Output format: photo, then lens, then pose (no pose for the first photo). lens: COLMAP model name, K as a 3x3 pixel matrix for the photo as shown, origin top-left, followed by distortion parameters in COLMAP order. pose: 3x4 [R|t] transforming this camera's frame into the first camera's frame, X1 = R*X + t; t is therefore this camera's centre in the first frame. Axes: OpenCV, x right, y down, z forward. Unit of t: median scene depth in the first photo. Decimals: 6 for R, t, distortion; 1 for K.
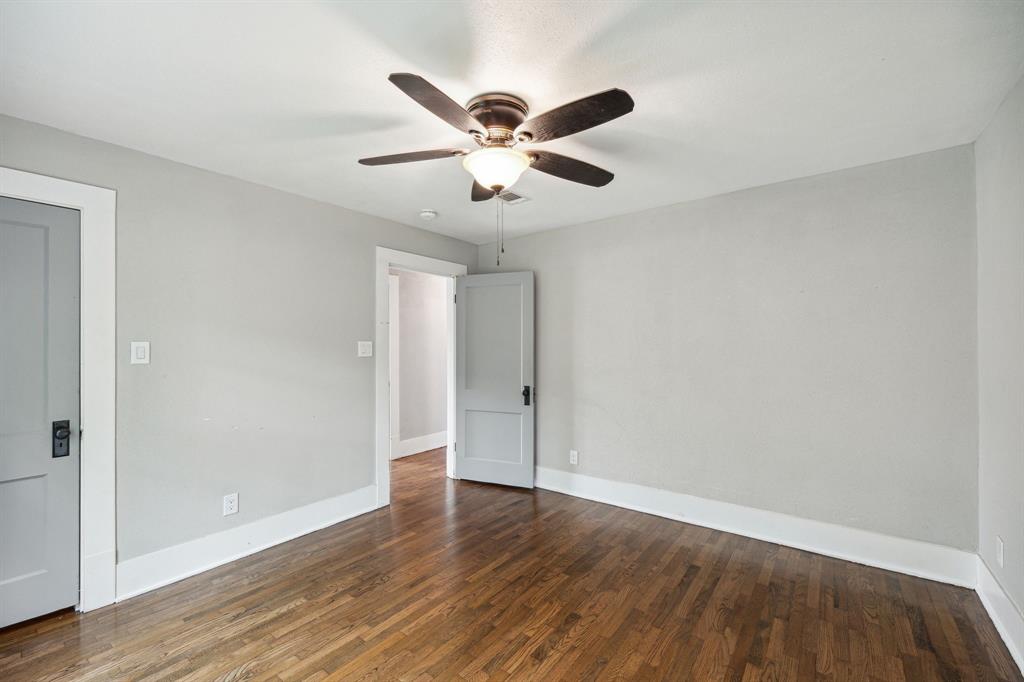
lens RADIAL K [[419.1, 0, 506.5], [0, 419.1, 342.7], [0, 0, 1]] dist [-0.014124, 0.000256]
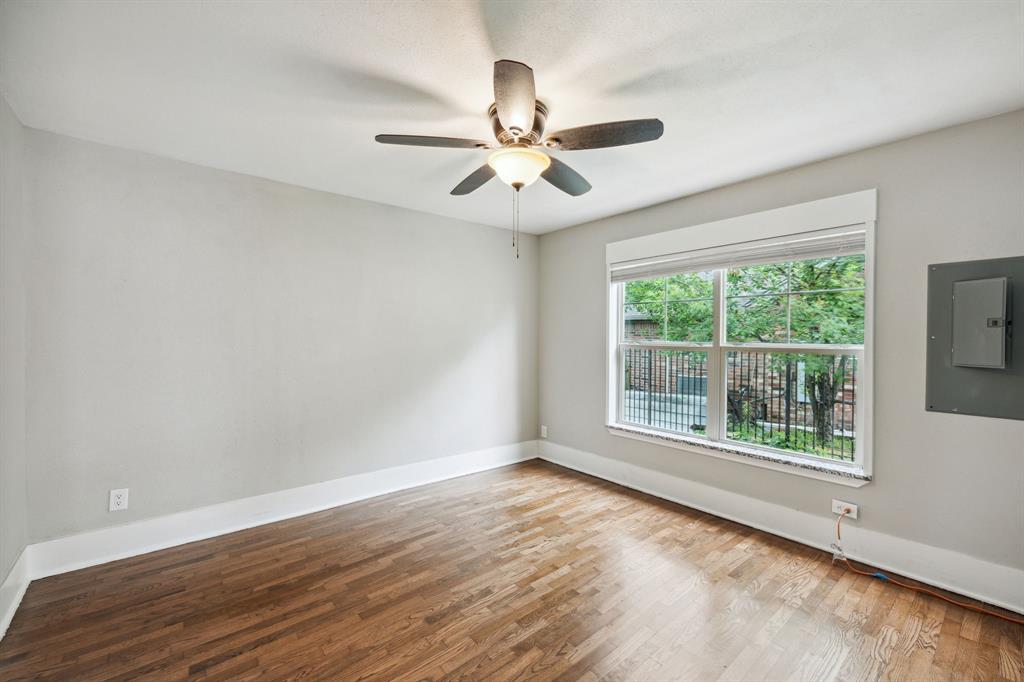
lens RADIAL K [[419.1, 0, 506.5], [0, 419.1, 342.7], [0, 0, 1]] dist [-0.014124, 0.000256]
pose [[-0.977056, -0.002492, 0.212969, -0.214923], [-0.000441, 0.999953, 0.009678, 0.020407], [-0.212983, 0.009362, -0.977011, 1.990018]]
